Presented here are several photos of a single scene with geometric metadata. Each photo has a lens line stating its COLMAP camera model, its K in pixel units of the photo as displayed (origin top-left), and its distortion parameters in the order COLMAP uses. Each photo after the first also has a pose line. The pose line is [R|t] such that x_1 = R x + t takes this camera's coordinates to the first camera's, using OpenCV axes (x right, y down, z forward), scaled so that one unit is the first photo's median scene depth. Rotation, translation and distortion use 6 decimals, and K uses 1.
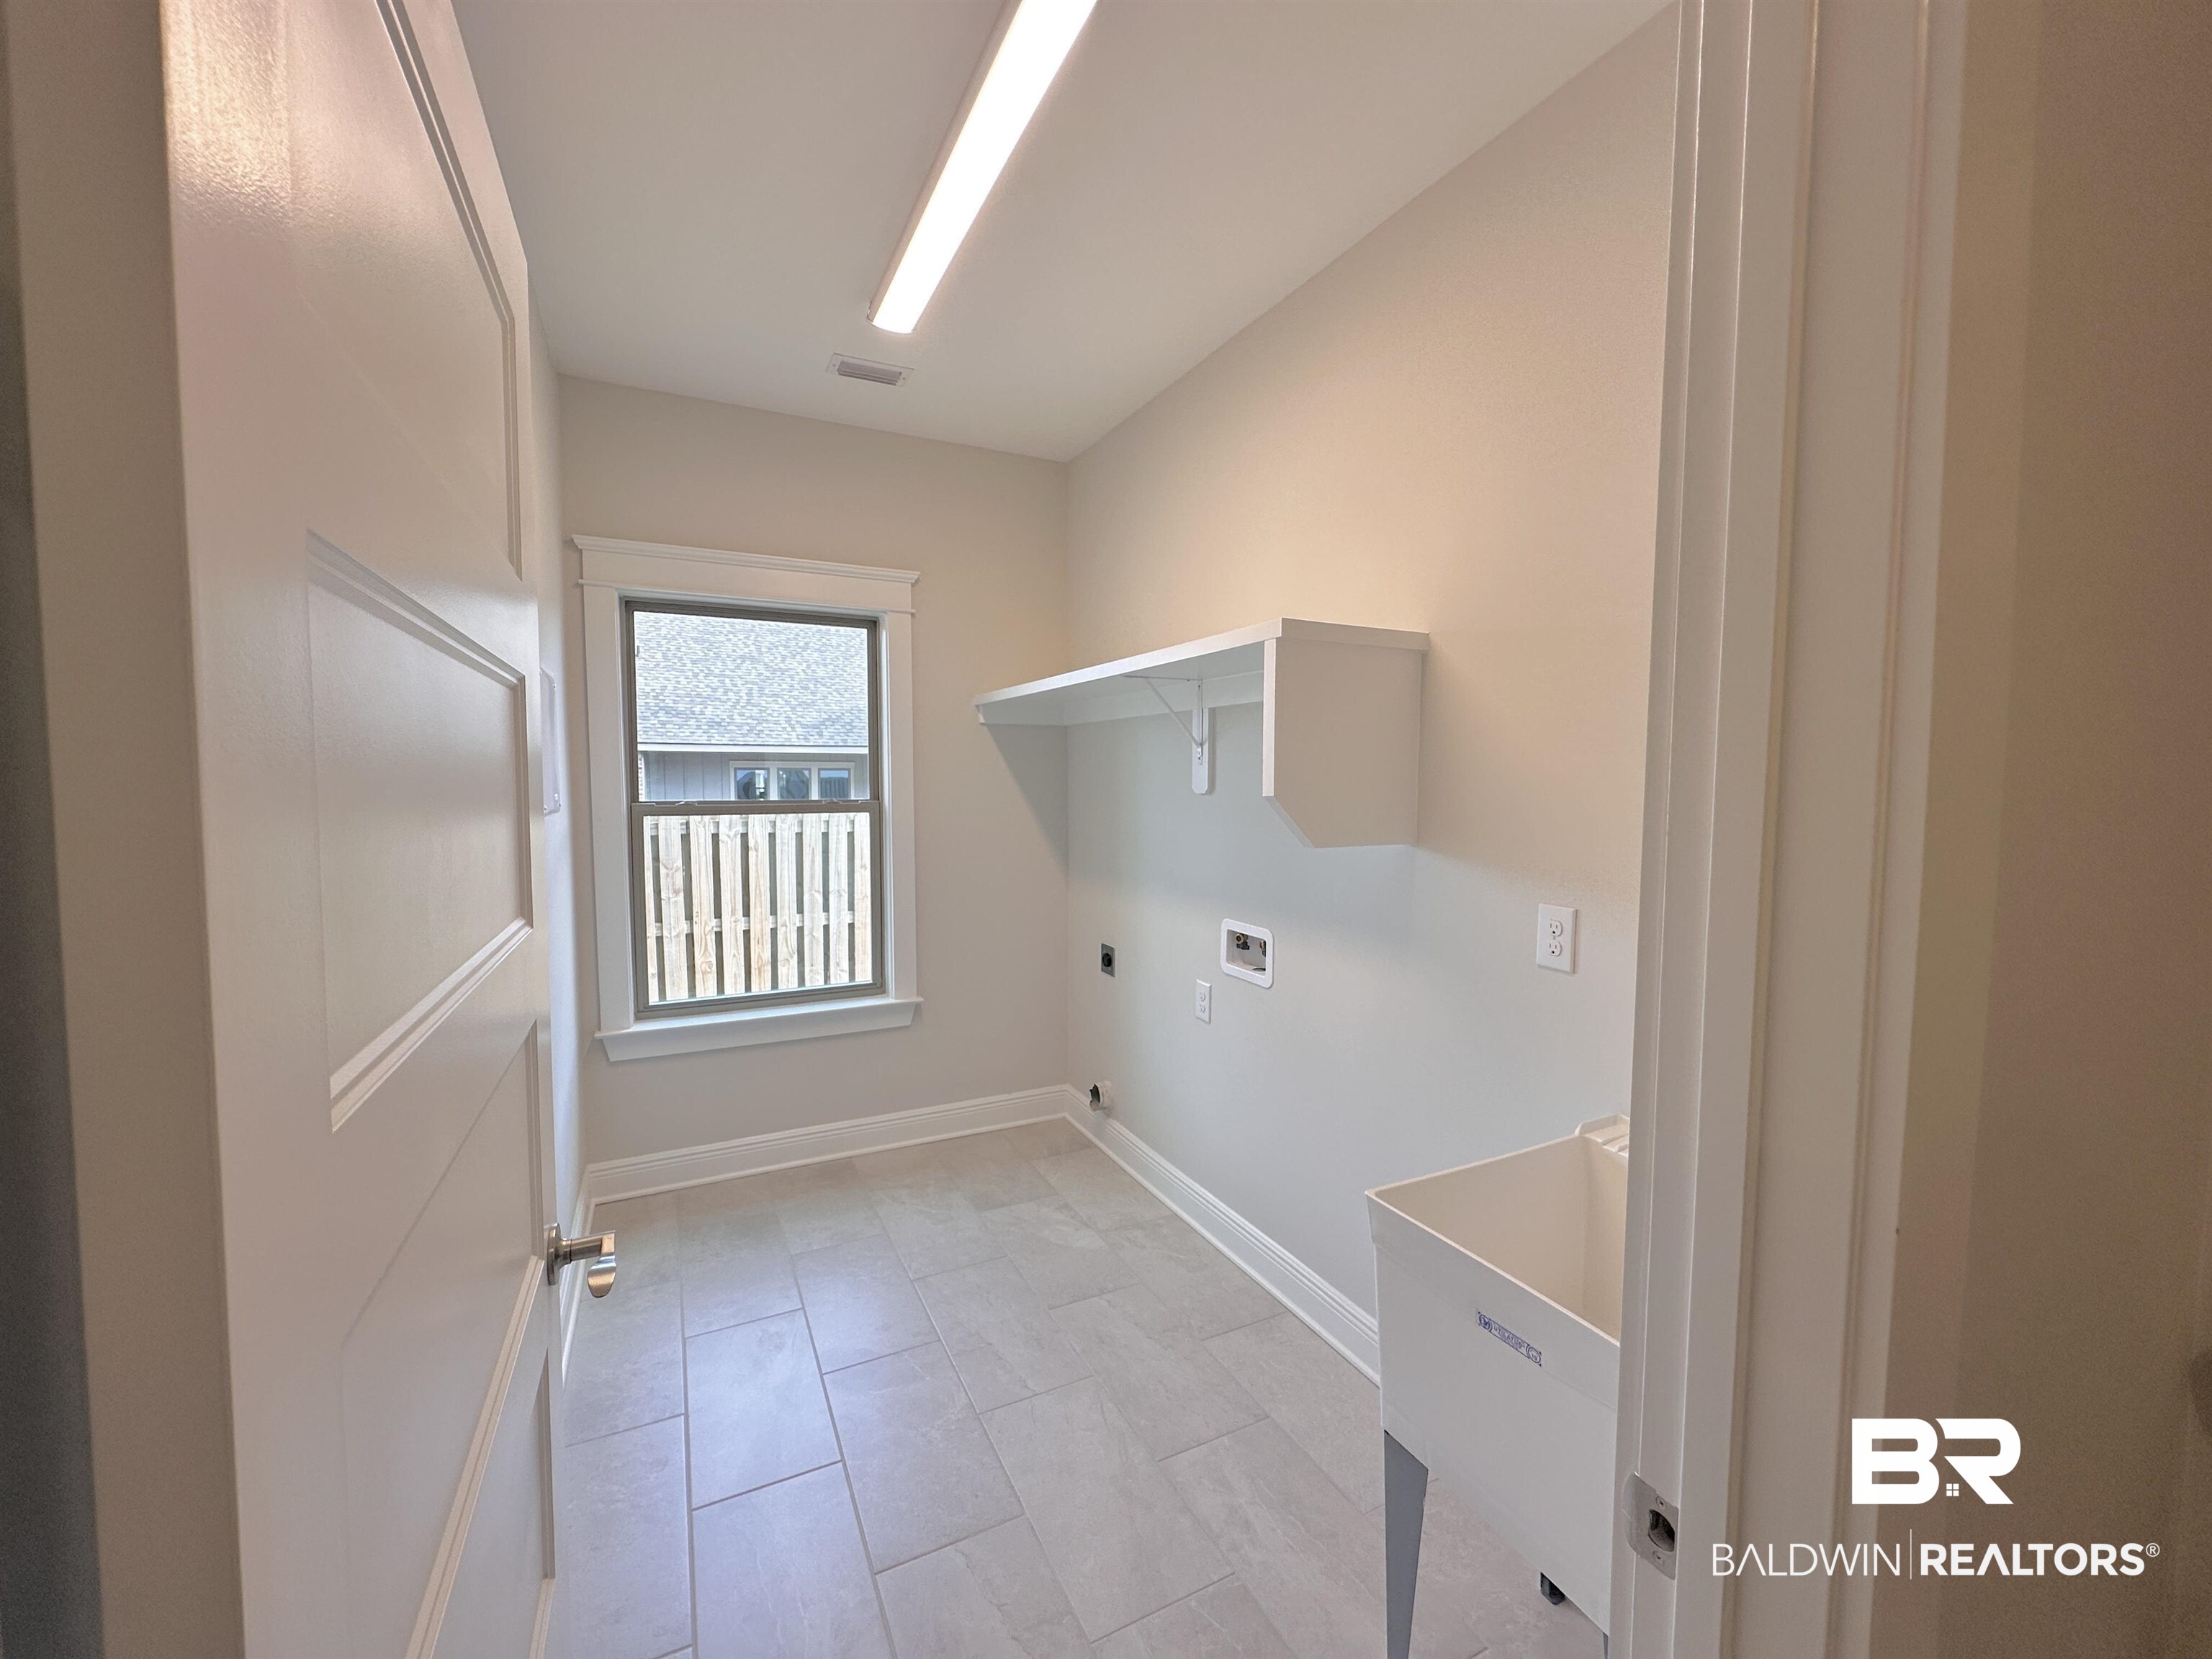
lens RADIAL K [[879.2, 0, 1103.9], [0, 879.2, 829.6], [0, 0, 1]] dist [0.000020, 0.000050]
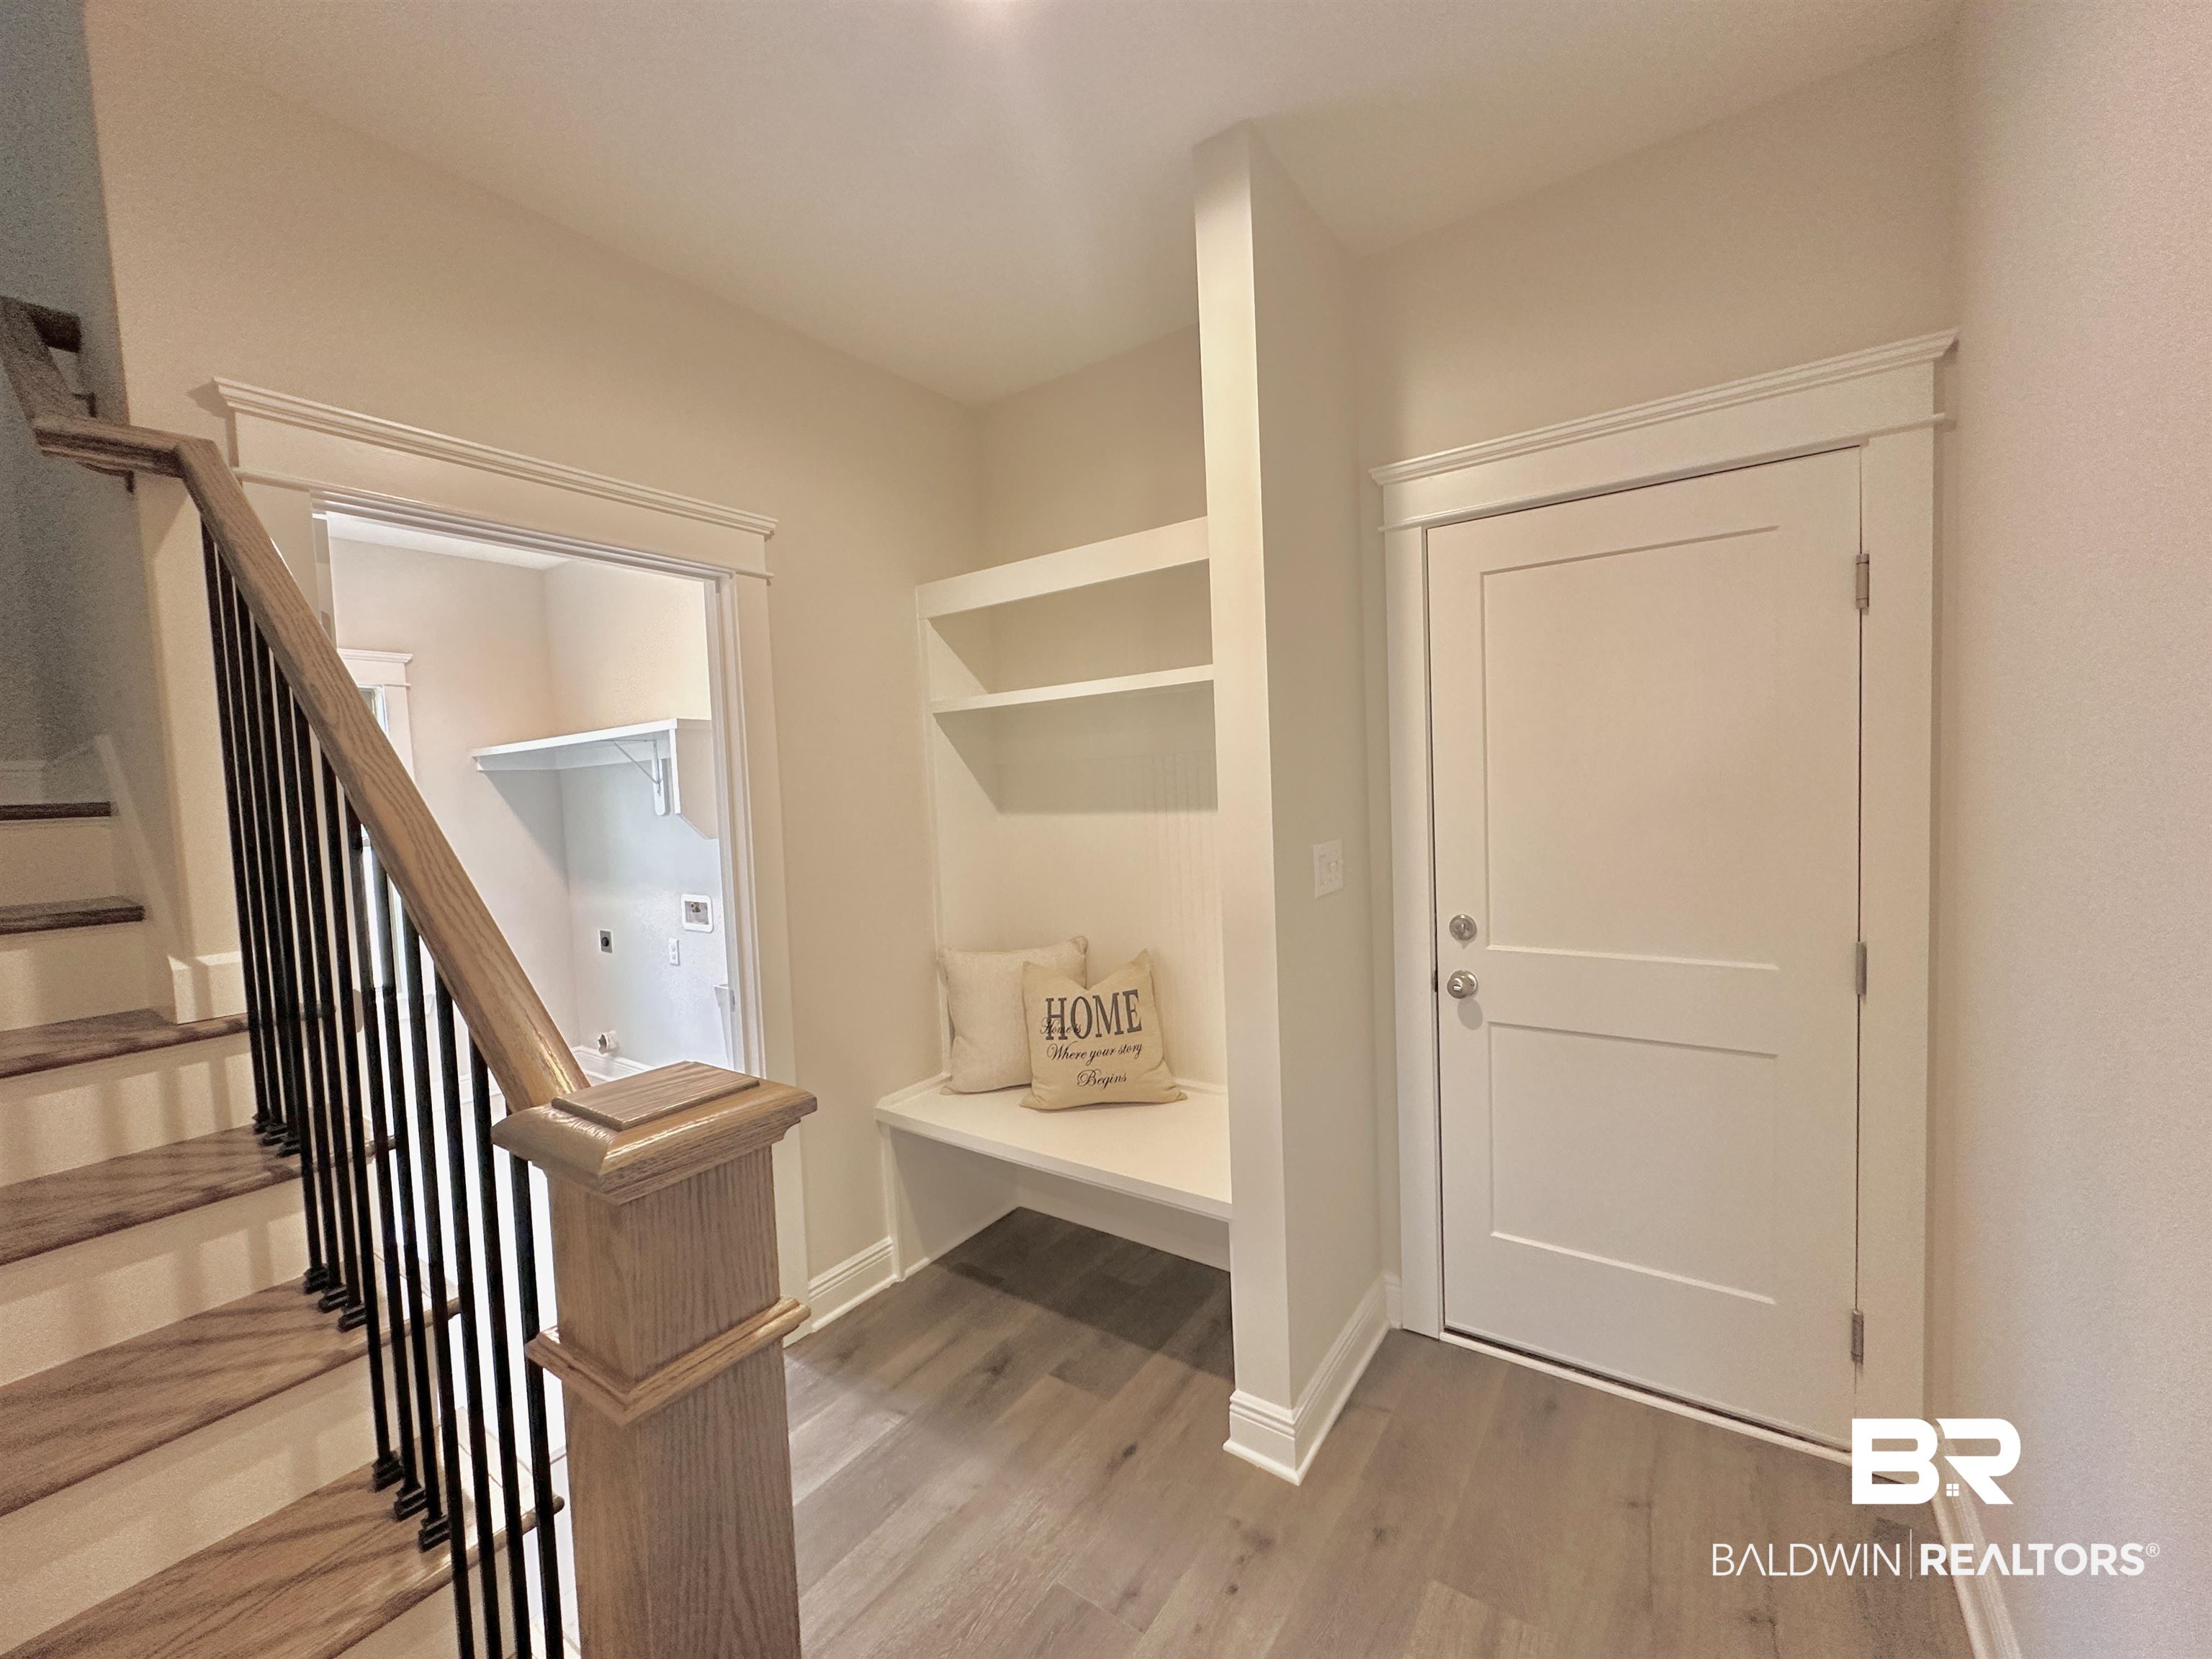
lens RADIAL K [[879.2, 0, 1106.2], [0, 879.2, 834.5], [0, 0, 1]] dist [0.000020, 0.000050]
pose [[0.881037, -0.065935, 0.468430, 0.074798], [0.073815, 0.997271, 0.001539, 0.047880], [-0.467253, 0.033221, 0.883499, -0.708729]]
